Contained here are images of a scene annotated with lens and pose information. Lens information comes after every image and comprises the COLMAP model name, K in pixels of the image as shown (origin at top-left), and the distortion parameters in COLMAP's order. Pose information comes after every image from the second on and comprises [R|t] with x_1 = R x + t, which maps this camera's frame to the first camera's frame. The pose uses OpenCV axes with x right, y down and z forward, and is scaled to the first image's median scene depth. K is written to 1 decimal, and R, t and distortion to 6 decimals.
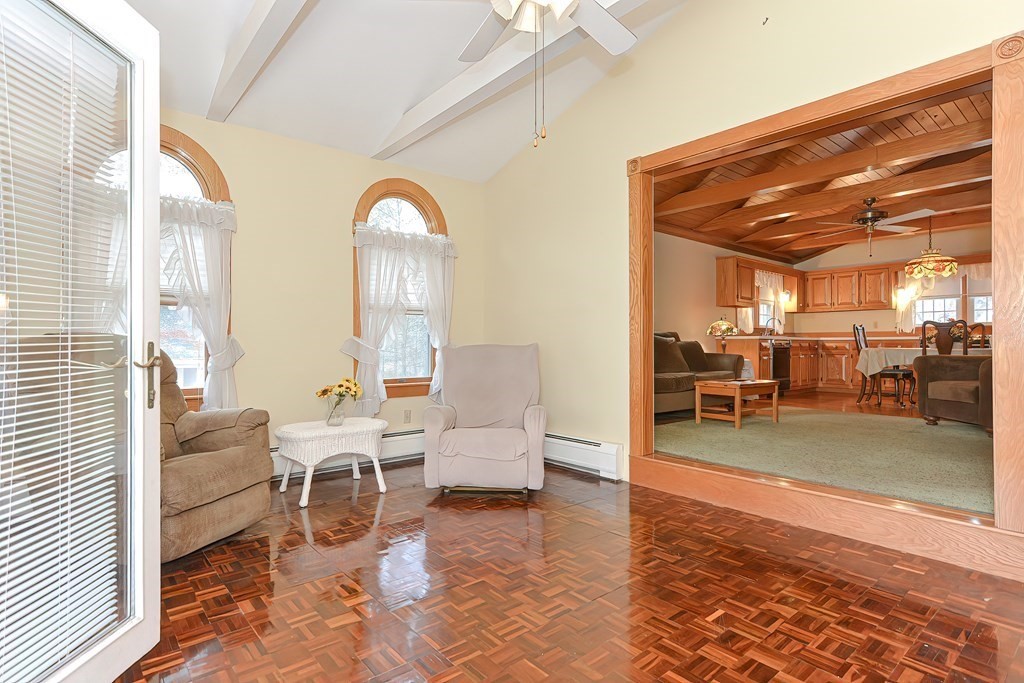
lens RADIAL K [[520.6, 0, 489.8], [0, 520.6, 343.0], [0, 0, 1]] dist [-0.000062, 0.000319]
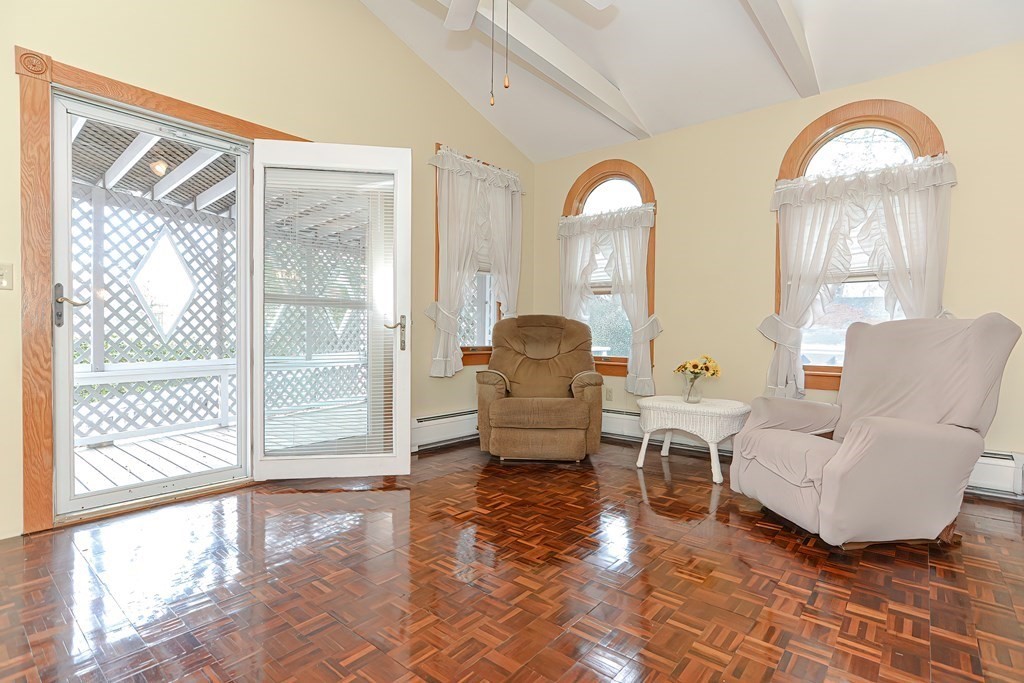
lens RADIAL K [[511.6, 0, 512.0], [0, 511.6, 341.5], [0, 0, 1]] dist [0.000209, -0.000100]
pose [[0.193082, 0.021048, -0.980957, 0.477711], [-0.007447, 0.999773, 0.019986, 0.019678], [0.981154, 0.003447, 0.193195, 0.380460]]
